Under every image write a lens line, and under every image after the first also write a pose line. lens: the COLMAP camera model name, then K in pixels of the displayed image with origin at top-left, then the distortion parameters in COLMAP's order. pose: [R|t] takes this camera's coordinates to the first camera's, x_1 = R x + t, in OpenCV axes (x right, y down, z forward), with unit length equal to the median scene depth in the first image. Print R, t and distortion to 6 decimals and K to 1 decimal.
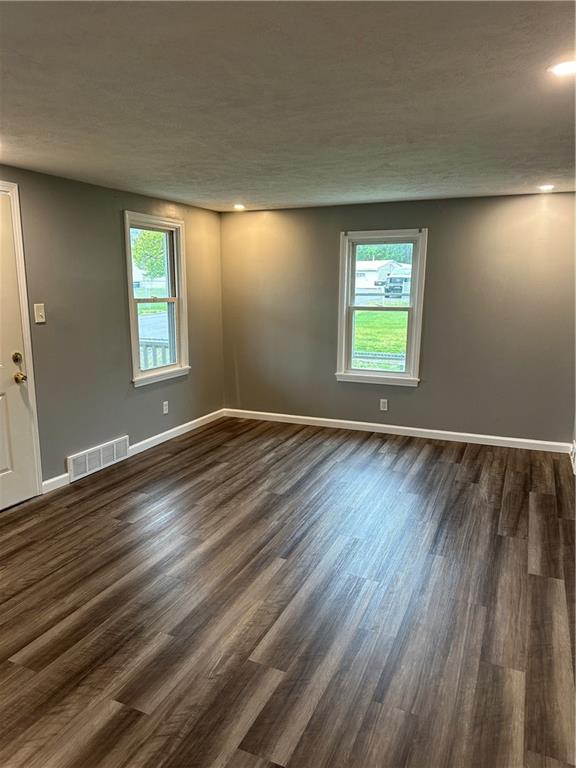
lens RADIAL K [[543.0, 0, 293.4], [0, 543.0, 375.4], [0, 0, 1]] dist [0.082148, -0.094743]
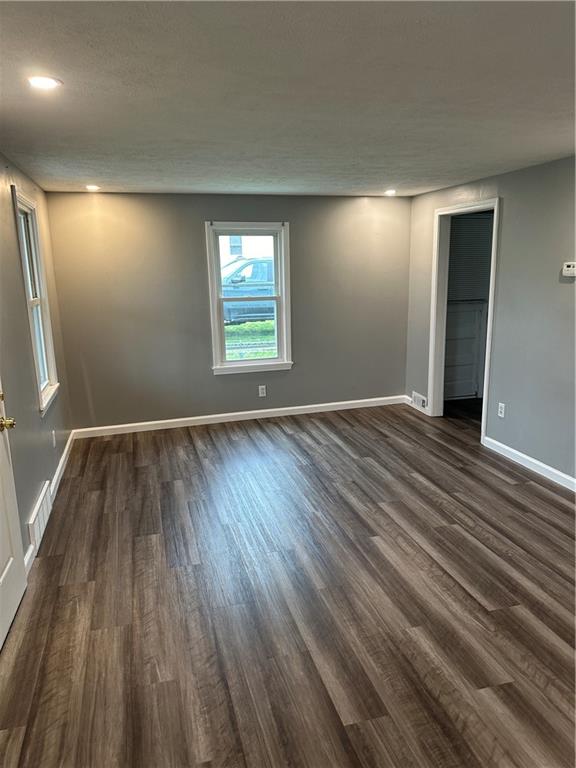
lens RADIAL K [[543.0, 0, 293.4], [0, 543.0, 375.4], [0, 0, 1]] dist [0.082148, -0.094743]
pose [[0.765259, -0.145876, 0.626977, -0.502376], [0.133946, 0.988751, 0.066559, -0.042176], [-0.629633, 0.033046, 0.776190, 0.179818]]
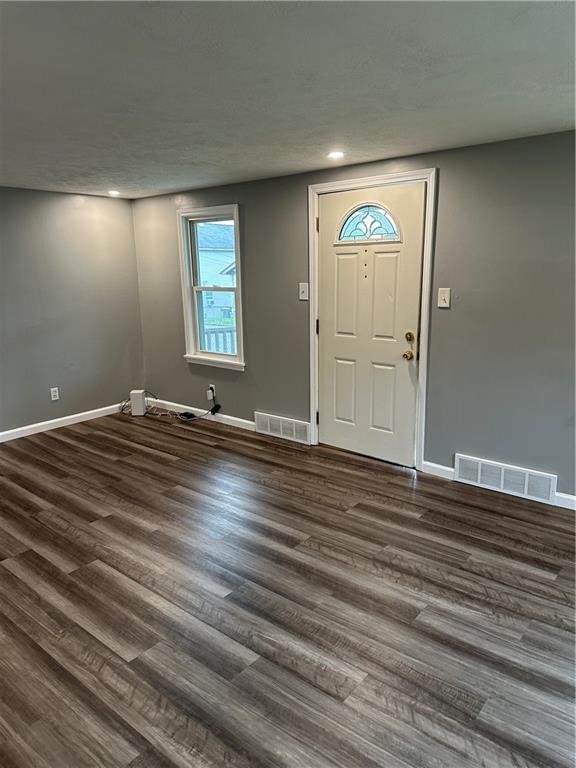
lens RADIAL K [[526.6, 0, 288.0], [0, 526.6, 384.0], [0, 0, 1]] dist [0.041039, -0.083023]
pose [[-0.275667, 0.212286, -0.937519, 0.435158], [-0.154342, 0.952880, 0.261147, -0.138264], [0.948781, 0.216689, -0.229913, 0.801935]]
